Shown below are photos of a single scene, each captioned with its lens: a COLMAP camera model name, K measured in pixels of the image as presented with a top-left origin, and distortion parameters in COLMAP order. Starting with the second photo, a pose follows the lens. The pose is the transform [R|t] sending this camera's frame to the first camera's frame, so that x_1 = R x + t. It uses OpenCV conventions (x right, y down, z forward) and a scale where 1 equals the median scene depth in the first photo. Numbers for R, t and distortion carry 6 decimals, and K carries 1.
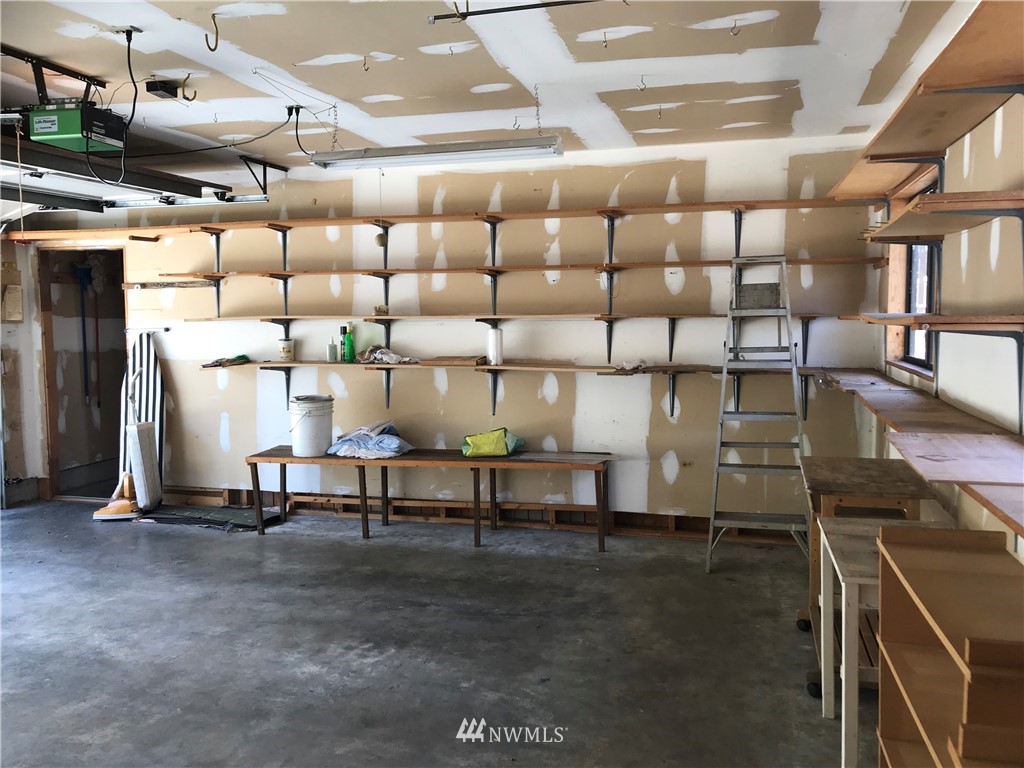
lens RADIAL K [[816.4, 0, 512.0], [0, 816.4, 384.0], [0, 0, 1]] dist [0.071130, 0.000576]
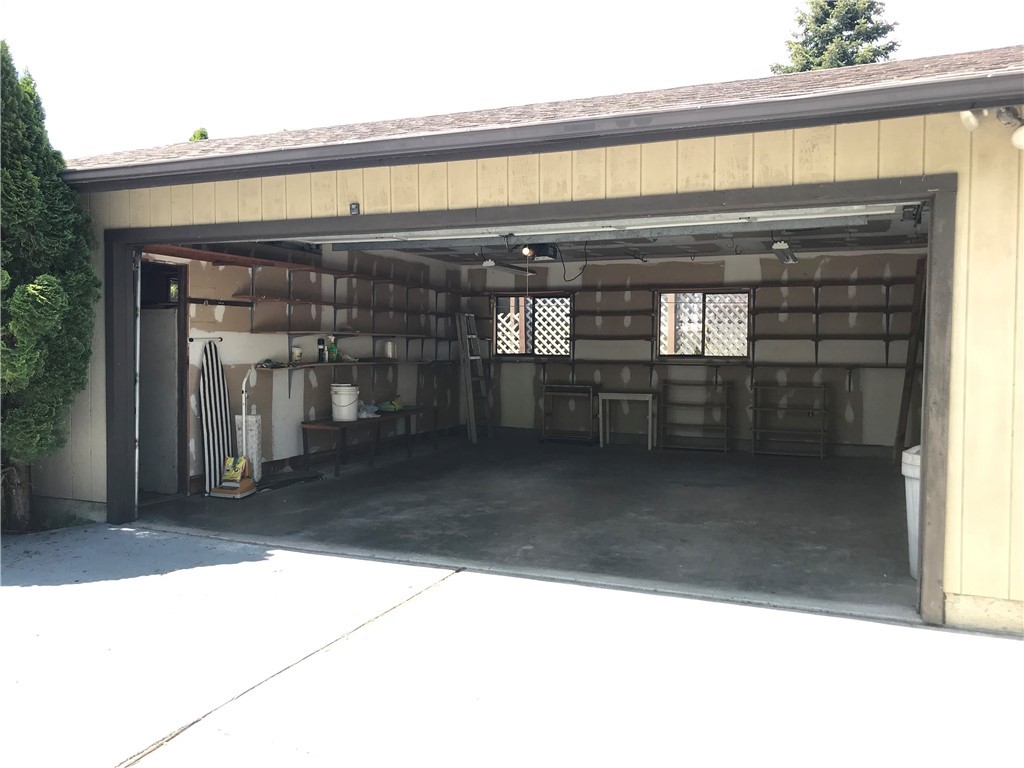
lens RADIAL K [[816.4, 0, 512.0], [0, 816.4, 384.0], [0, 0, 1]] dist [0.071130, 0.000576]
pose [[0.109234, -0.036781, 0.993335, -1.756999], [0.069535, 0.997150, 0.029276, -0.008046], [-0.991581, 0.065874, 0.111480, 0.520948]]
